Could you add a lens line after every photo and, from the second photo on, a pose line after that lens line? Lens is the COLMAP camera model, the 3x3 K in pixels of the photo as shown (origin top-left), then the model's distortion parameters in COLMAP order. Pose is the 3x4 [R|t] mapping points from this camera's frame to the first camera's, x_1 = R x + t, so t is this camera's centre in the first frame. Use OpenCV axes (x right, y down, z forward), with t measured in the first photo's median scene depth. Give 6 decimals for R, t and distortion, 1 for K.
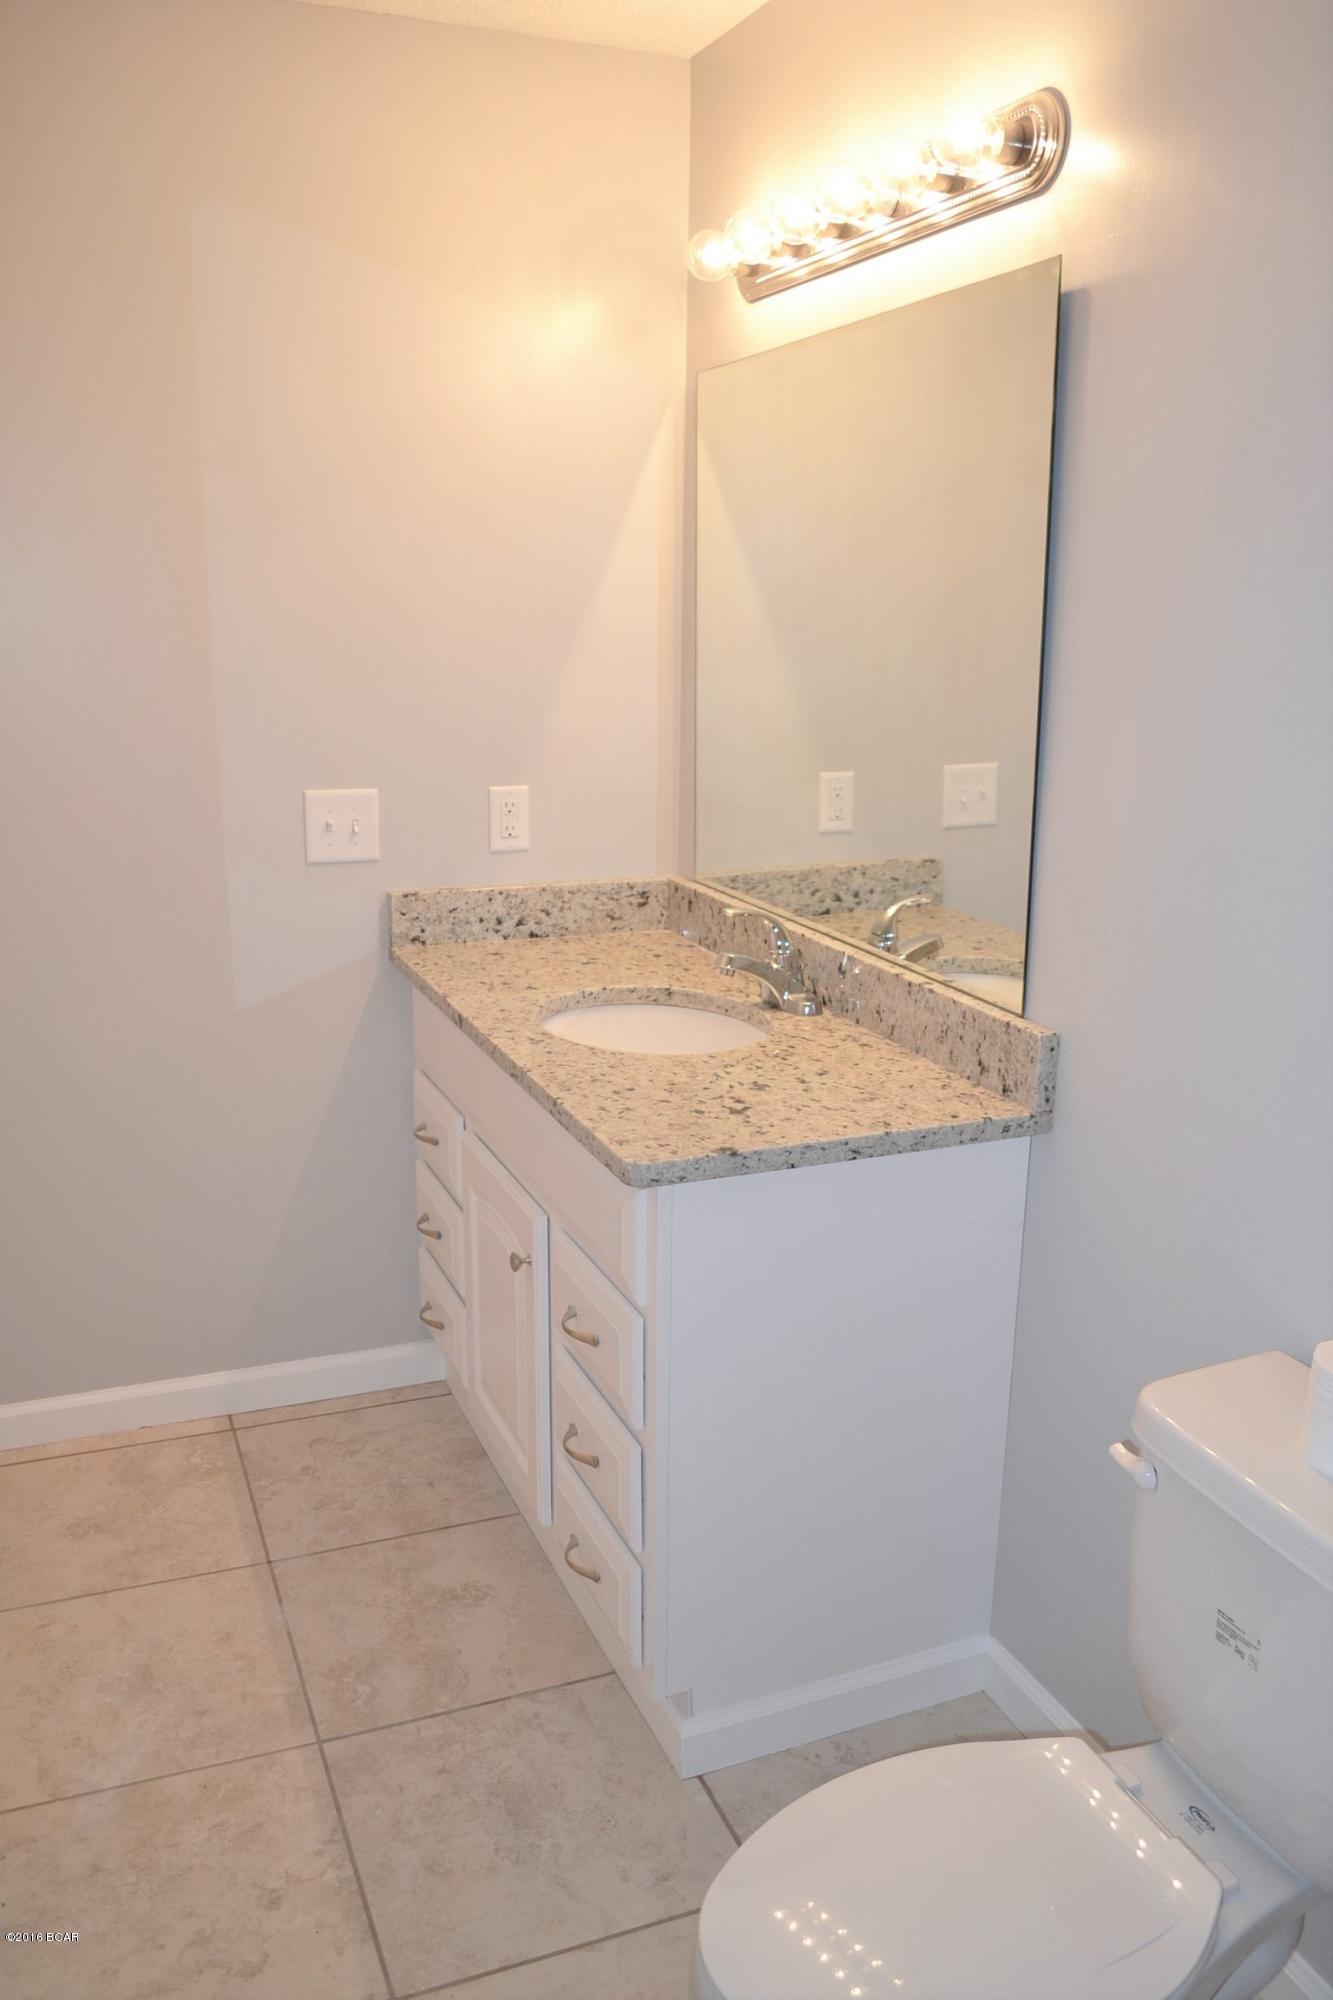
lens RADIAL K [[1600.4, 0, 666.5], [0, 1600.4, 1000.0], [0, 0, 1]] dist [-0.077803, 0.004936]
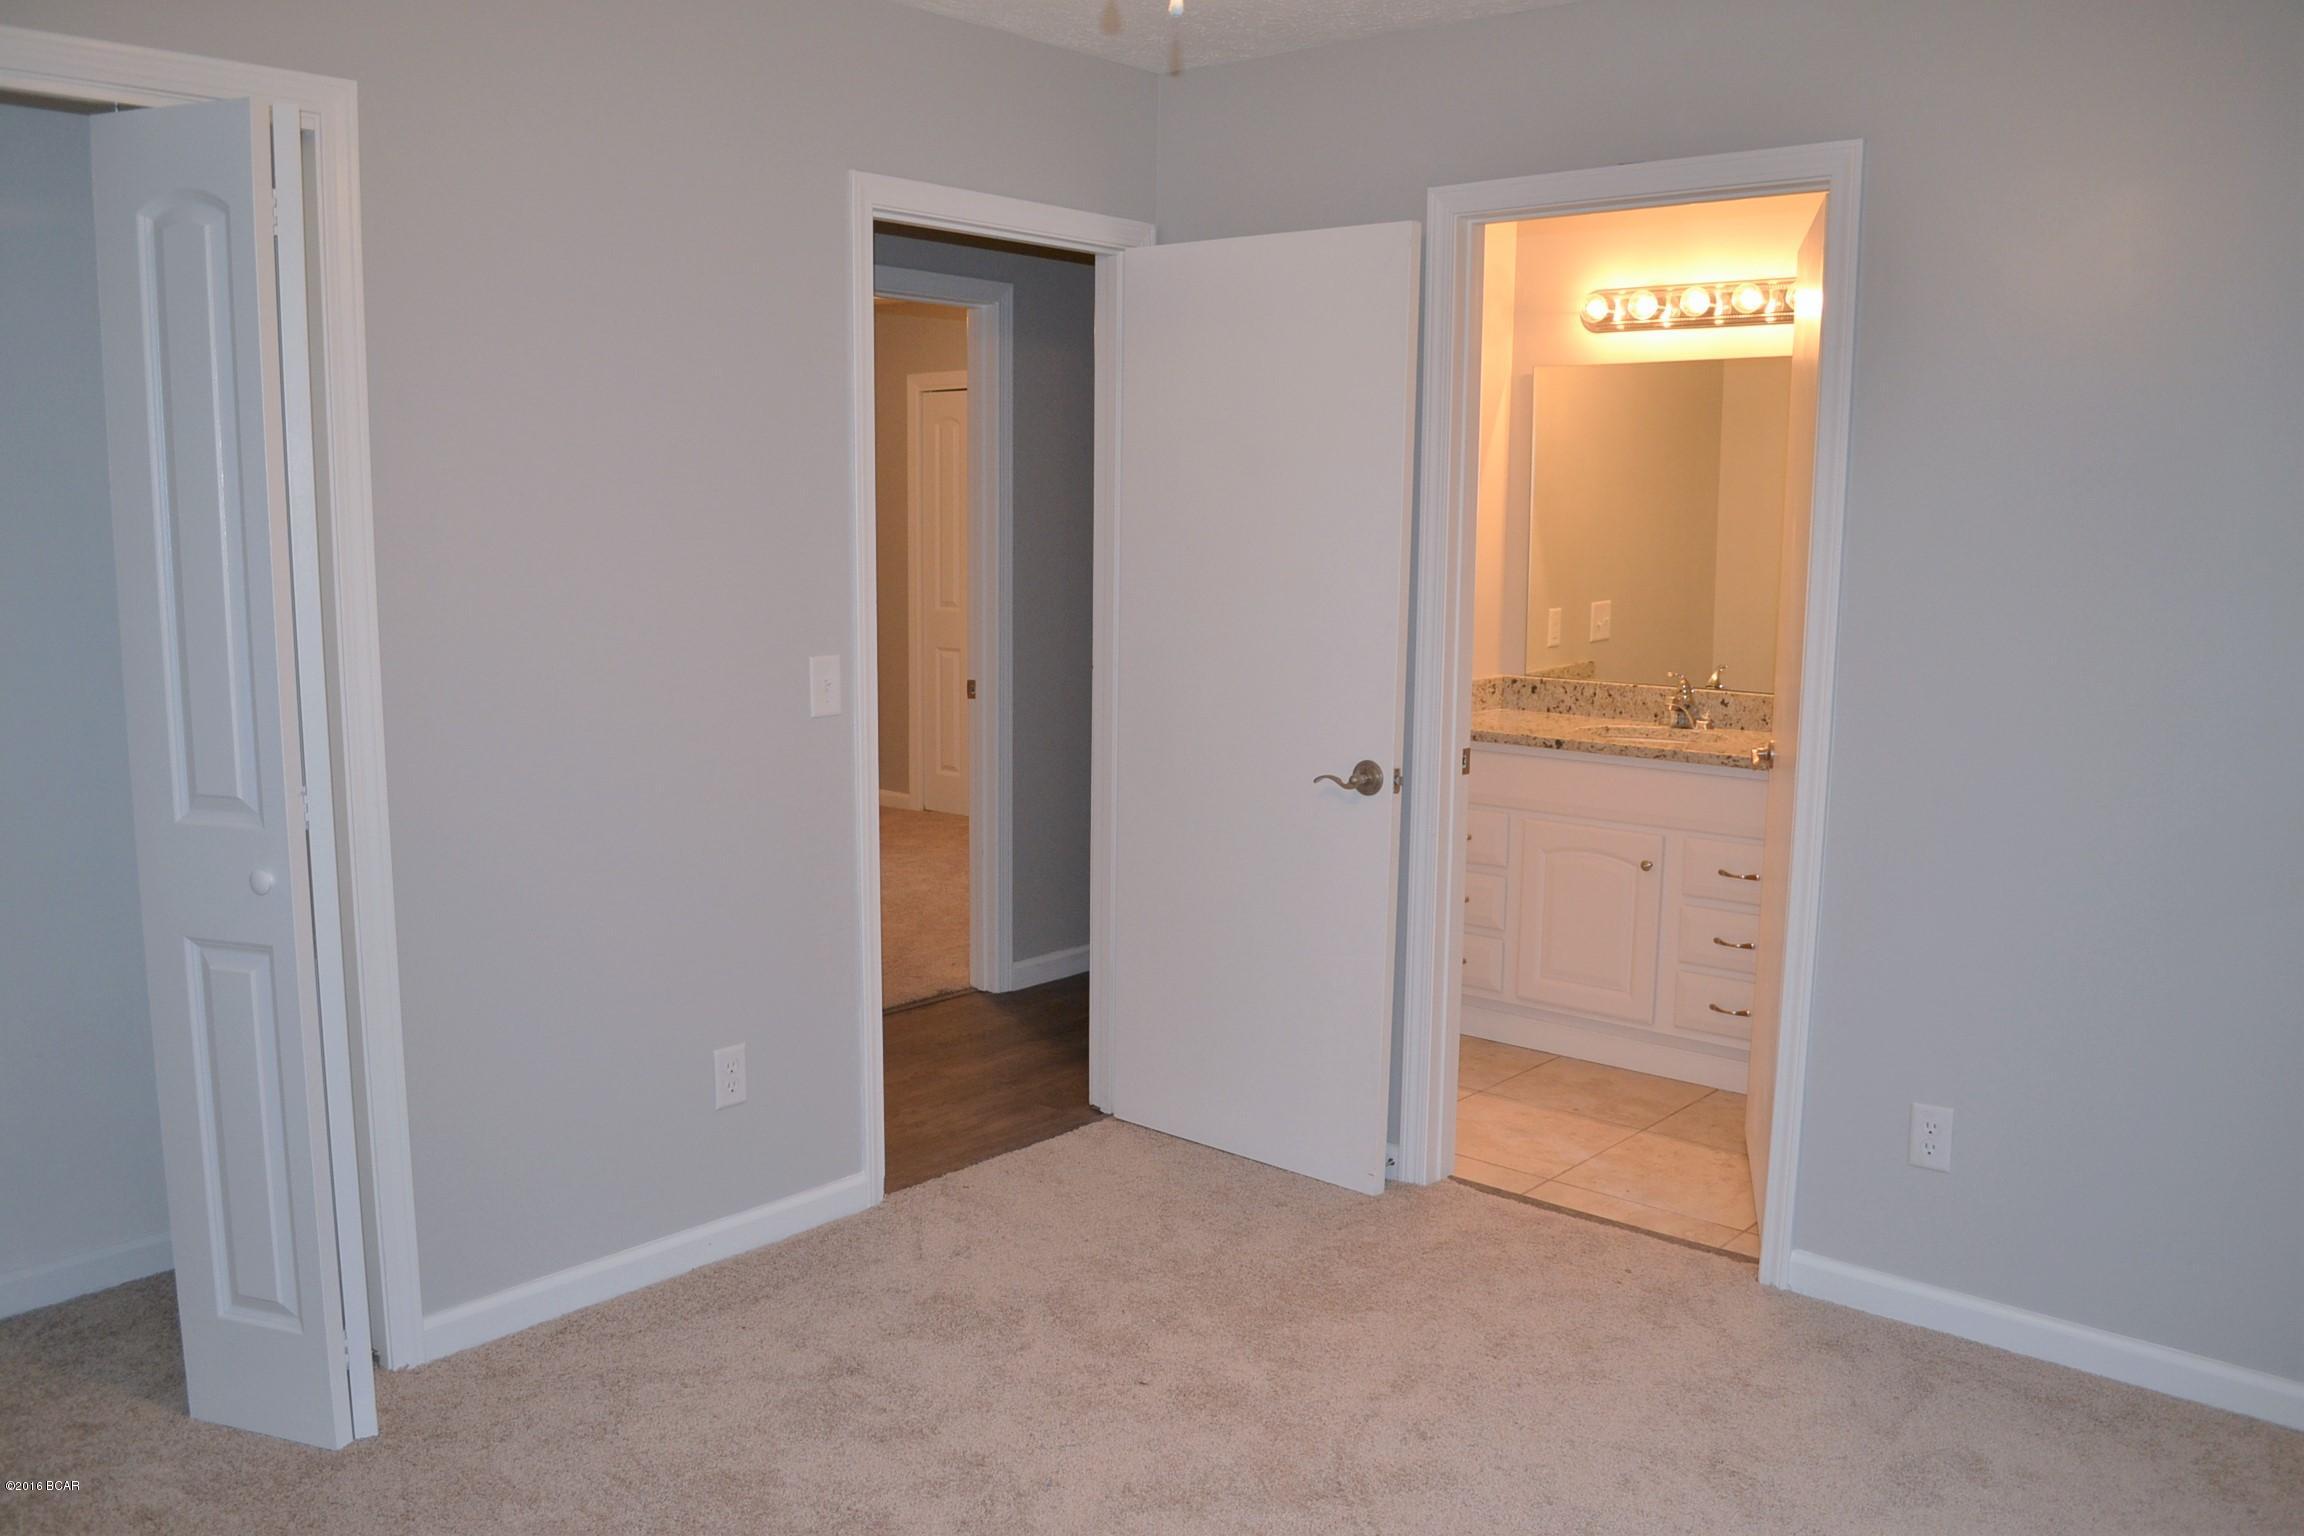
lens RADIAL K [[1843.7, 0, 1140.4], [0, 1843.7, 820.4], [0, 0, 1]] dist [-0.077803, 0.004936]
pose [[0.899381, -0.077675, 0.430209, -1.115039], [0.102393, 0.994143, -0.034565, 0.091866], [-0.425004, 0.075137, 0.902067, -0.466818]]
